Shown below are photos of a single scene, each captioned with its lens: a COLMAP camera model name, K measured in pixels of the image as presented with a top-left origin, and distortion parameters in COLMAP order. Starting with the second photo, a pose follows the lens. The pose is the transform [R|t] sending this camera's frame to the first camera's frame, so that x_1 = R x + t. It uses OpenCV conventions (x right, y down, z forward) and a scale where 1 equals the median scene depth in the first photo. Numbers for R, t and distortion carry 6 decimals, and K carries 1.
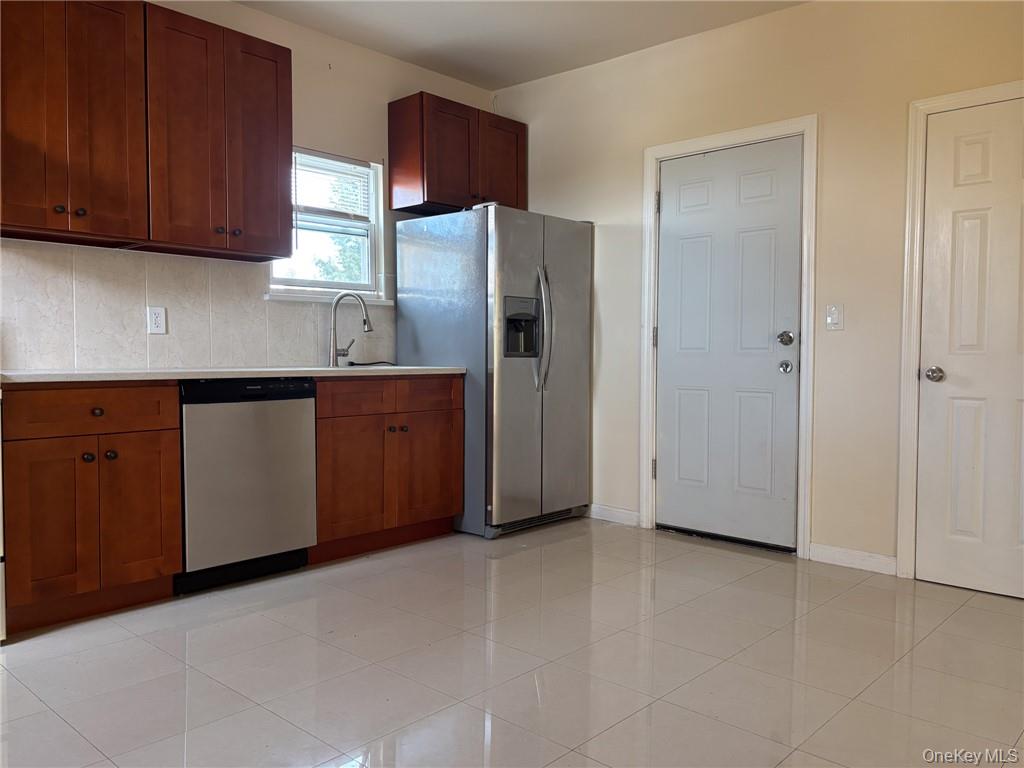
lens RADIAL K [[773.9, 0, 513.2], [0, 773.9, 385.8], [0, 0, 1]] dist [0.014863, 0.003803]
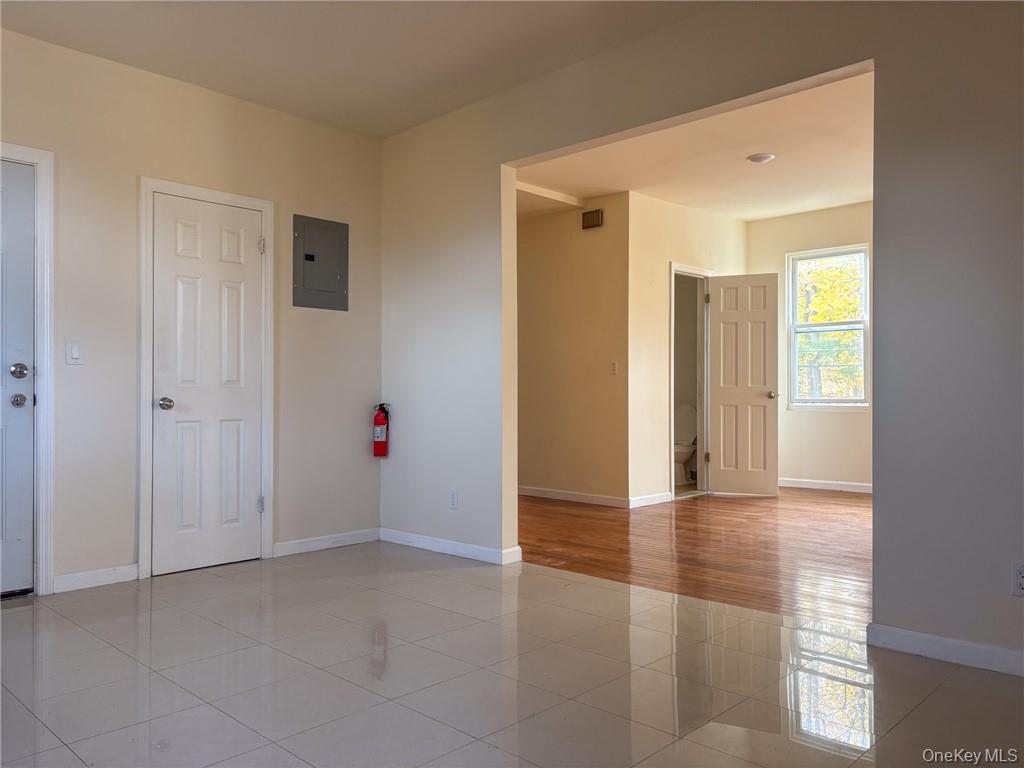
lens RADIAL K [[773.9, 0, 512.0], [0, 773.9, 385.7], [0, 0, 1]] dist [0.014863, 0.003803]
pose [[0.030692, -0.000980, 0.999528, -0.384465], [0.039579, 0.999216, -0.000236, -0.012167], [-0.998745, 0.039567, 0.030707, 0.236935]]
